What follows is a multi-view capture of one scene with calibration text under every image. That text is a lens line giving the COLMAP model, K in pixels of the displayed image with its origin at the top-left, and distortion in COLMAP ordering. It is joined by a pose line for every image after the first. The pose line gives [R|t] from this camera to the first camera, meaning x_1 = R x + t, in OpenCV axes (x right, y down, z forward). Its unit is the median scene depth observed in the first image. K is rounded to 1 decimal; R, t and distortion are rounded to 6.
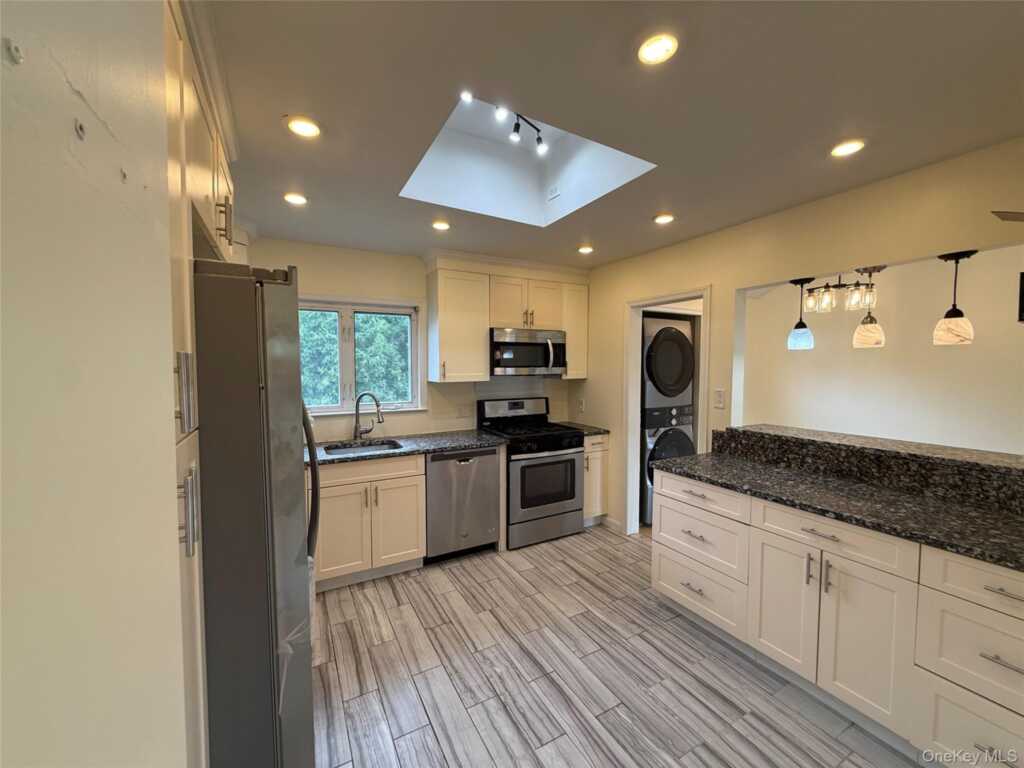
lens RADIAL K [[406.3, 0, 513.1], [0, 406.3, 384.0], [0, 0, 1]] dist [-0.002219, 0.000270]
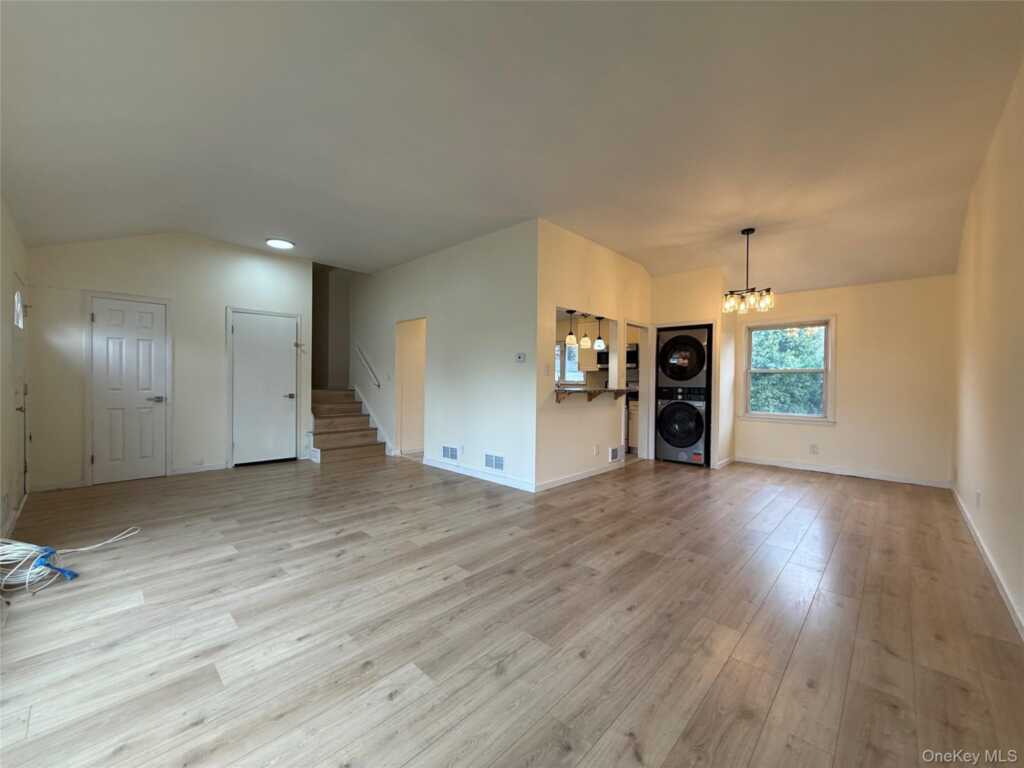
lens RADIAL K [[406.3, 0, 510.3], [0, 406.3, 386.9], [0, 0, 1]] dist [-0.002219, 0.000270]
pose [[0.292168, 0.012003, -0.956292, 1.680279], [-0.050985, 0.998695, -0.003042, 0.093719], [0.955007, 0.049645, 0.292398, -0.044331]]
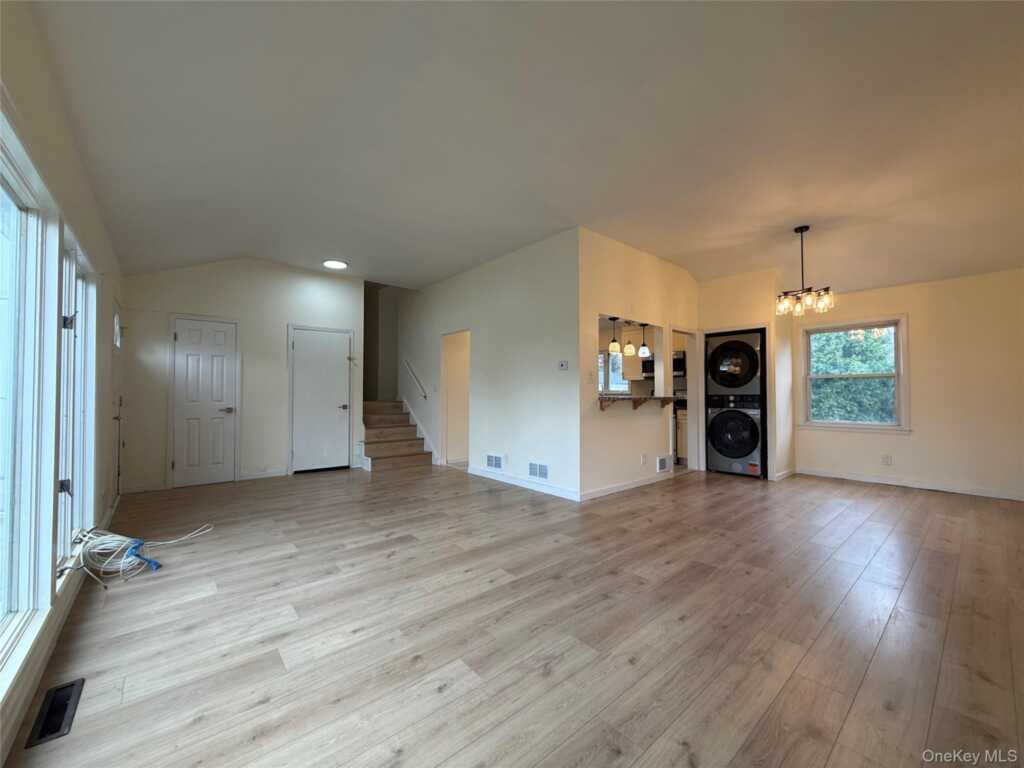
lens RADIAL K [[406.3, 0, 510.1], [0, 406.3, 386.3], [0, 0, 1]] dist [-0.002219, 0.000270]
pose [[0.190071, -0.023595, -0.981487, 1.688661], [-0.042358, 0.998583, -0.032209, 0.108207], [0.980856, 0.047696, 0.188802, -0.047359]]
